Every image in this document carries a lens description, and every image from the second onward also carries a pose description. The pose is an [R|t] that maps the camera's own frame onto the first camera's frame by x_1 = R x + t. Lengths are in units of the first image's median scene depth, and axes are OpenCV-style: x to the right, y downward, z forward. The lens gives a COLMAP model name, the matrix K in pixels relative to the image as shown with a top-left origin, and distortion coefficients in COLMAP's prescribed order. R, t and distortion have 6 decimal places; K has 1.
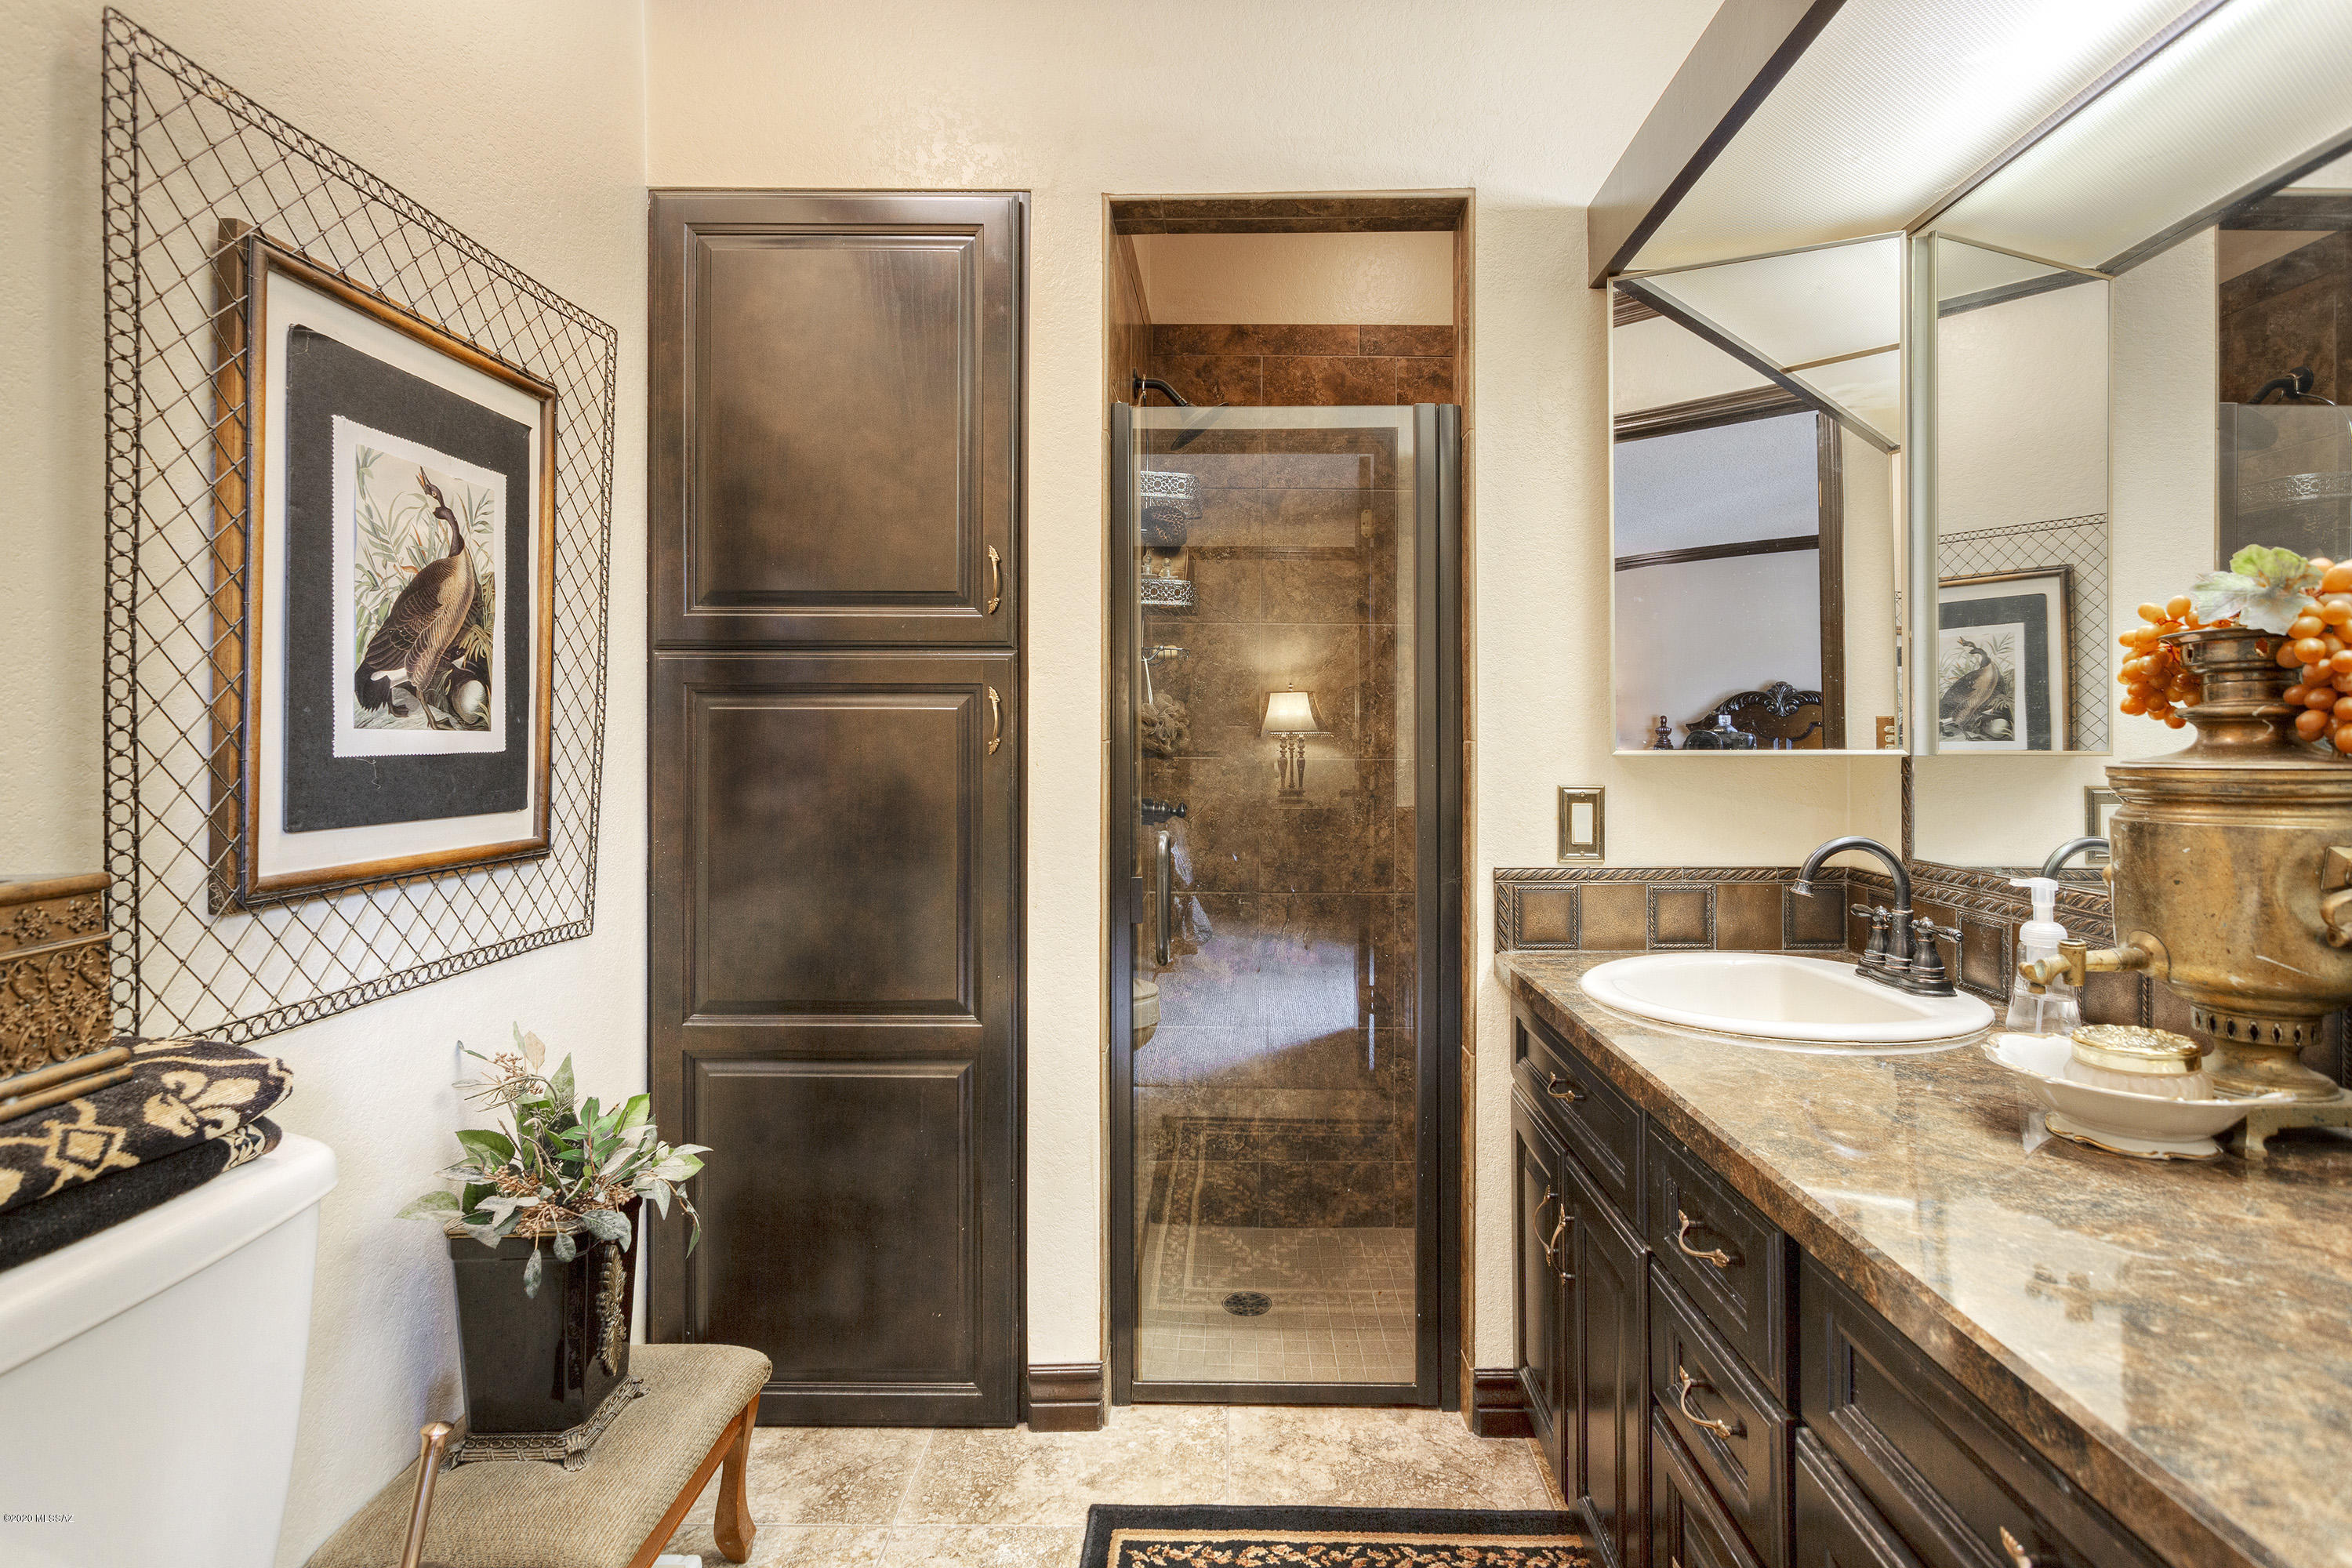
lens RADIAL K [[1137.7, 0, 1220.0], [0, 1137.7, 749.7], [0, 0, 1]] dist [0.003117, 0.000814]
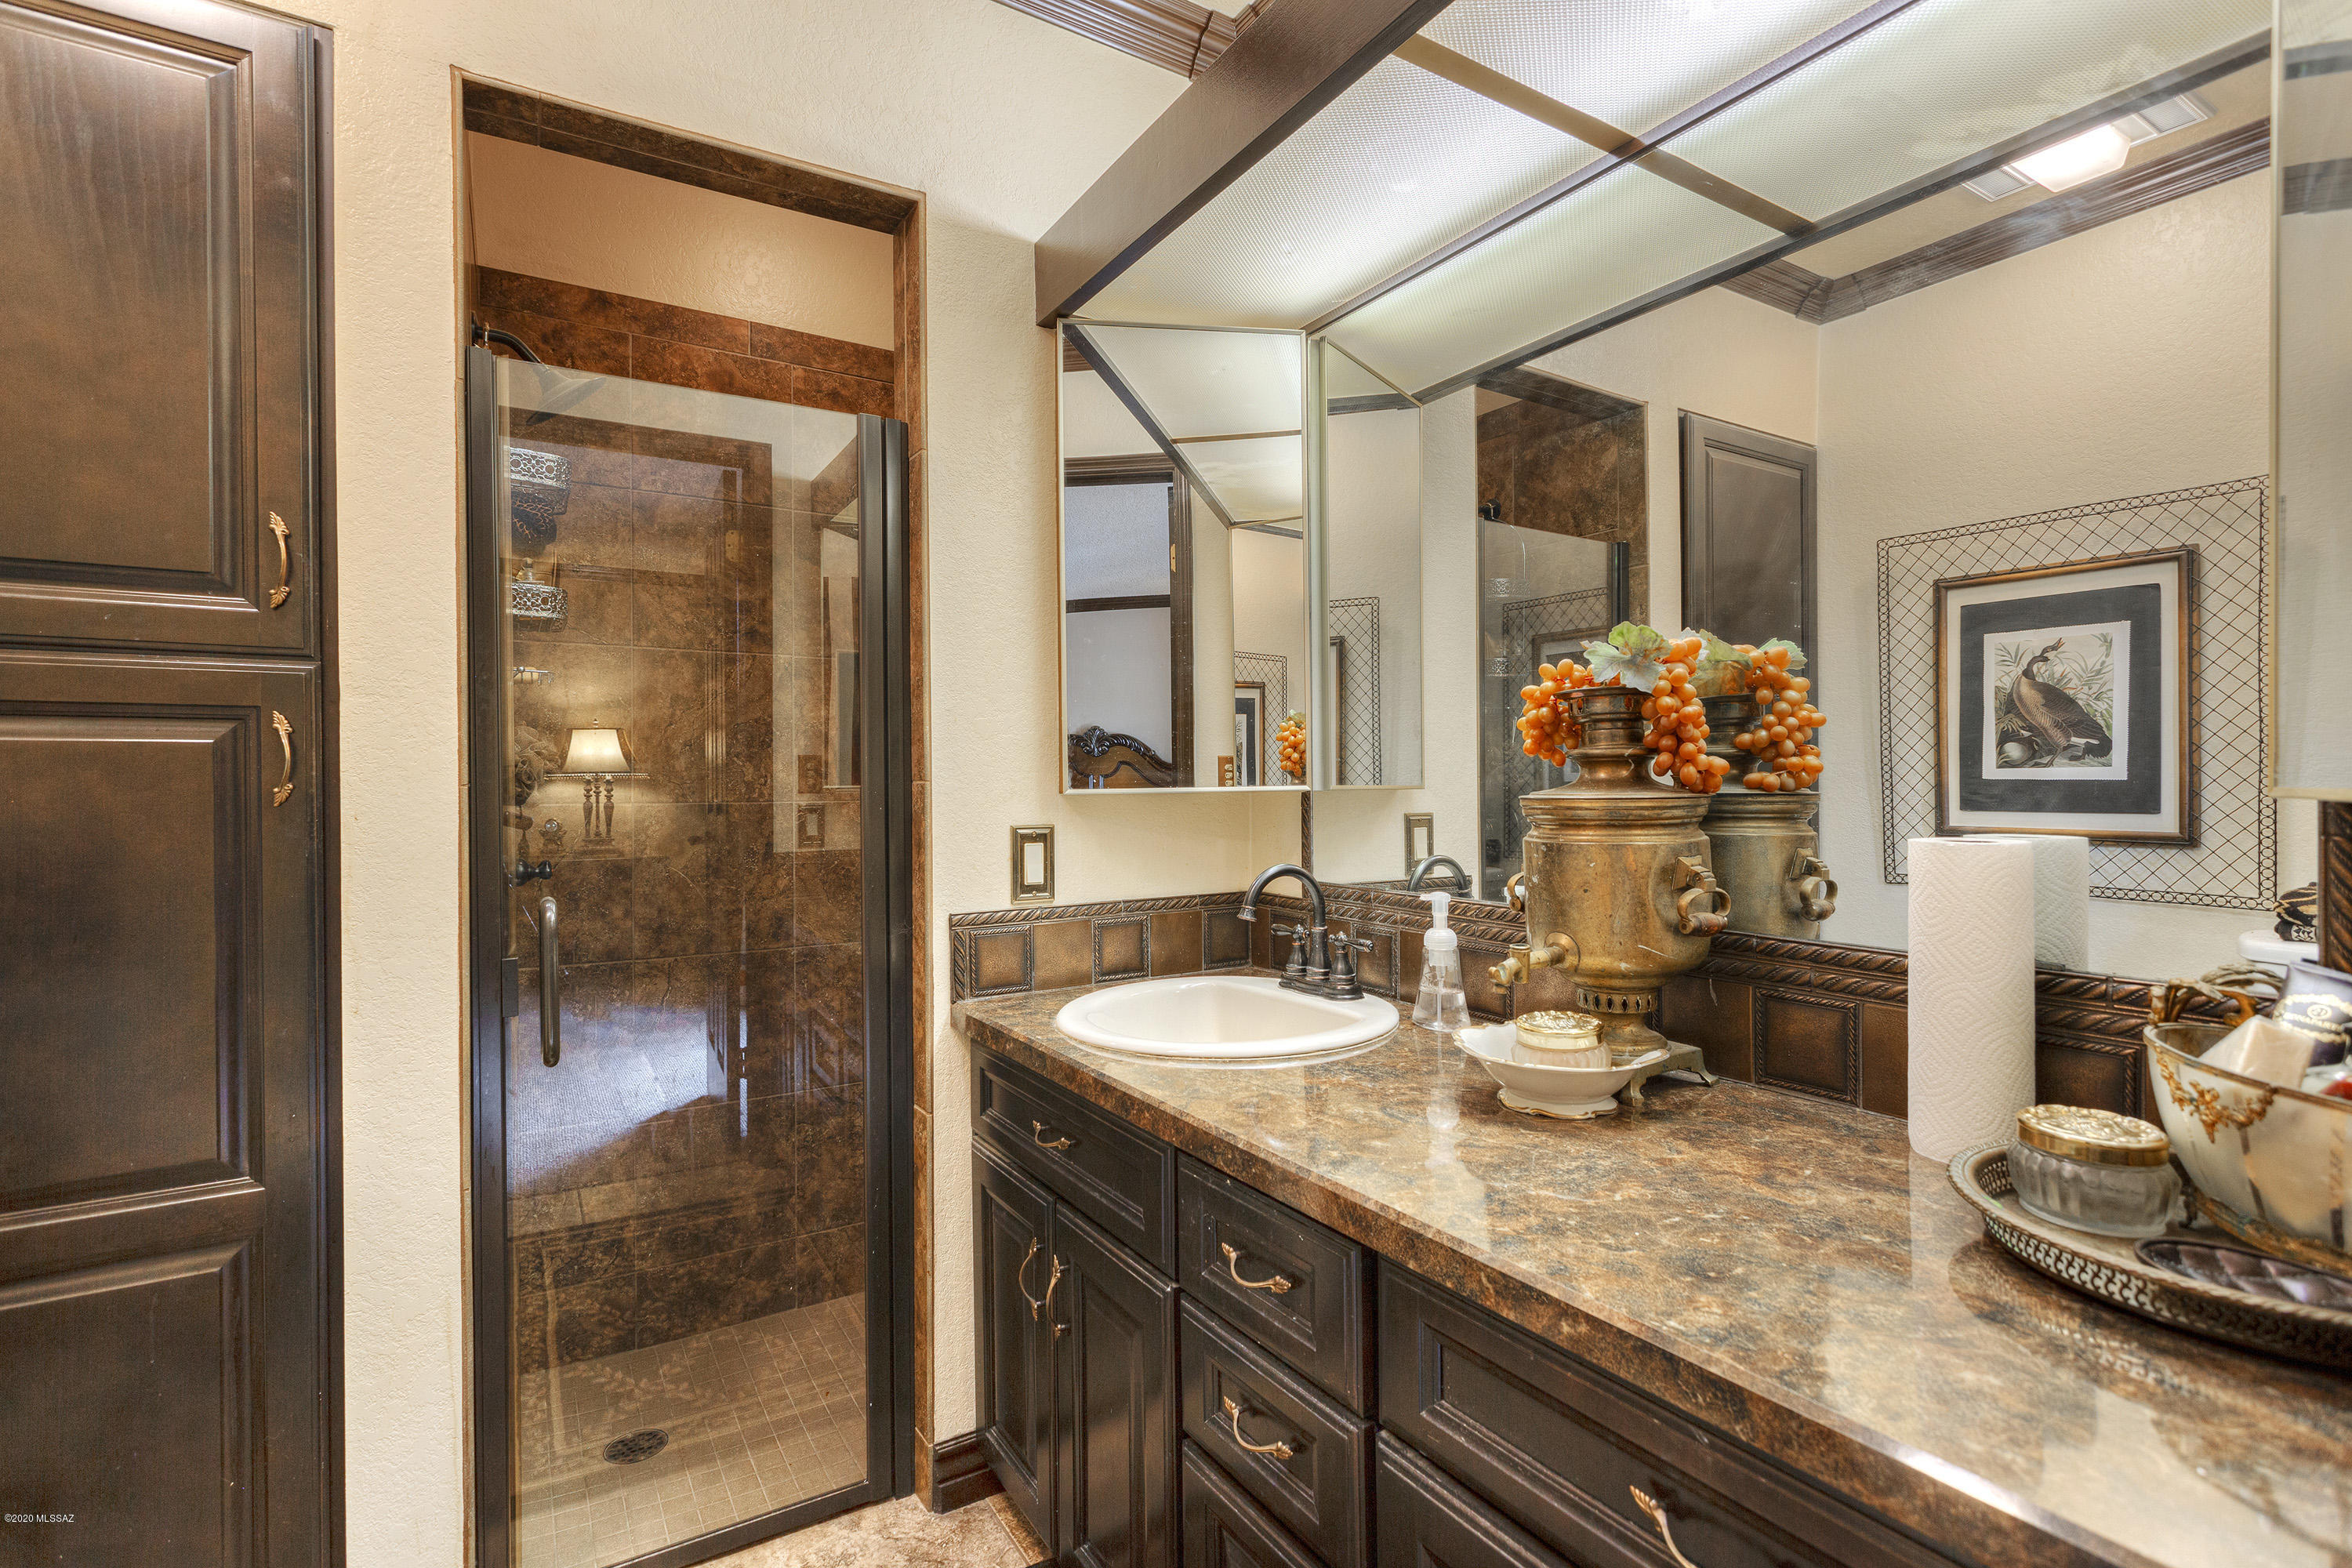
lens RADIAL K [[1107.6, 0, 1165.9], [0, 1107.6, 791.2], [0, 0, 1]] dist [0.001858, 0.001785]
pose [[0.850016, -0.013090, 0.526595, -0.094024], [0.012294, 0.999912, 0.005012, -0.001742], [-0.526614, 0.002214, 0.850102, 0.117065]]
